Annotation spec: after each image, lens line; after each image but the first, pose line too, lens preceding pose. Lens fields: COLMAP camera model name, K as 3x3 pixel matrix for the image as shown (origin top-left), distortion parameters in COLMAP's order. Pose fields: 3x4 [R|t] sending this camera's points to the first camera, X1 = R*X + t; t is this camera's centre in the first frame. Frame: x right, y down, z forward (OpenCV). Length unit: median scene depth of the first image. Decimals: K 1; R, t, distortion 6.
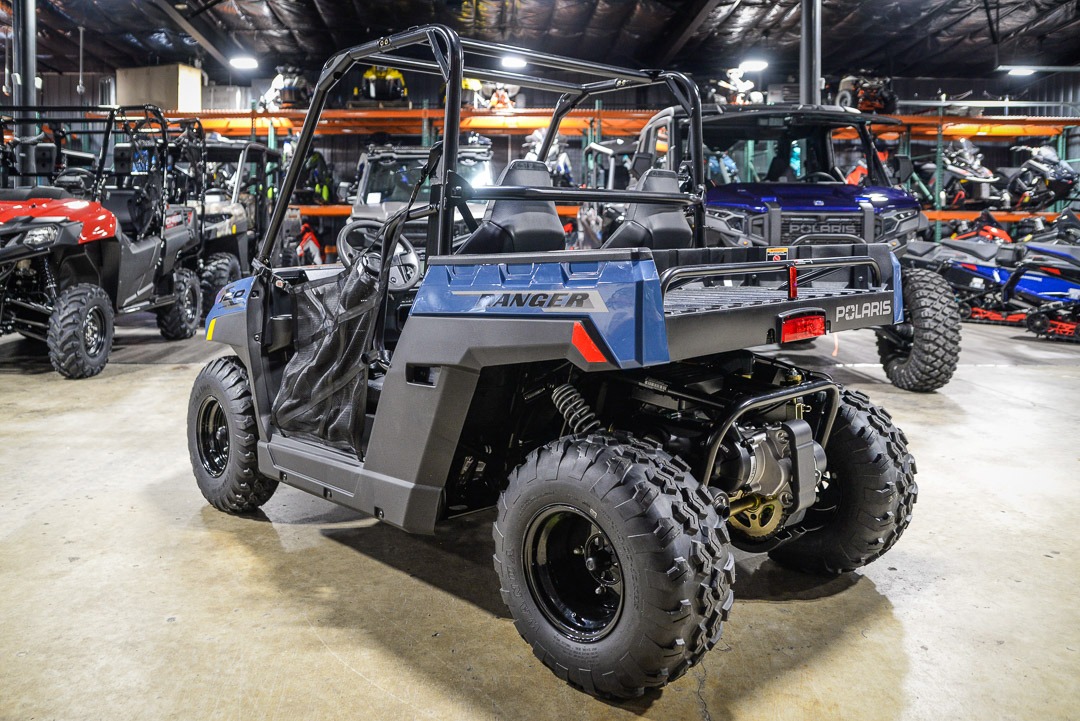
lens RADIAL K [[877.8, 0, 478.0], [0, 877.8, 270.3], [0, 0, 1]] dist [-0.126321, 0.134815]
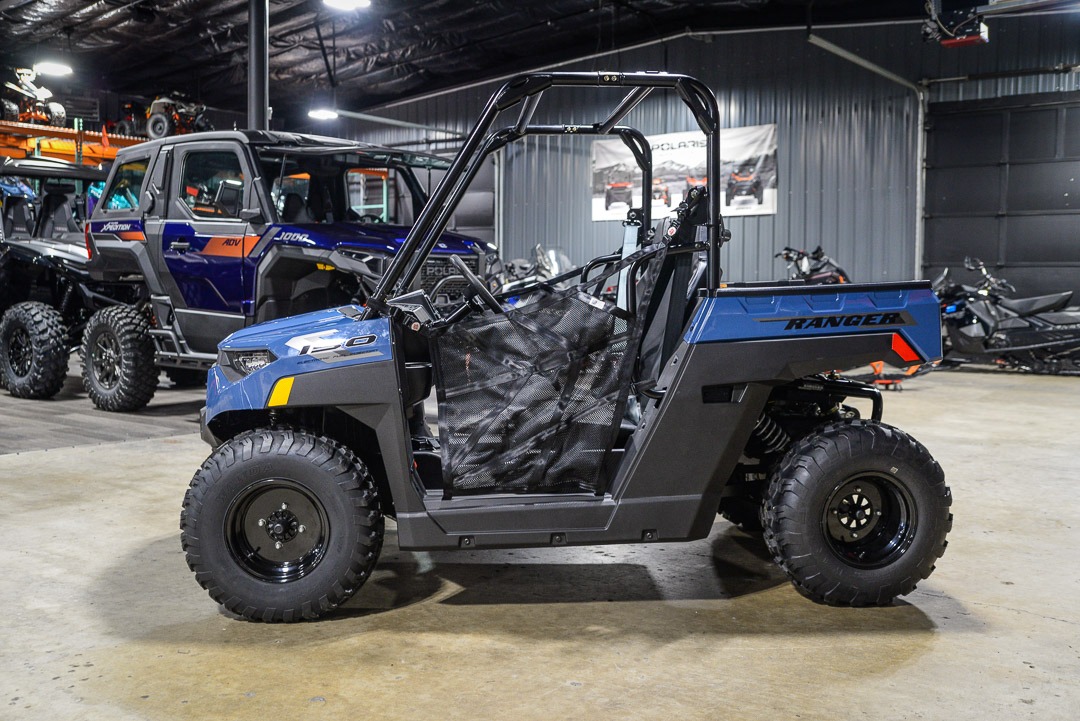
lens RADIAL K [[1058.2, 0, 540.0], [0, 1058.2, 360.5], [0, 0, 1]] dist [-0.111152, 0.227629]
pose [[0.619662, -0.057662, 0.782748, -0.338260], [0.032074, 0.998325, 0.048151, 0.000682], [-0.784213, -0.004731, 0.620473, 0.088131]]
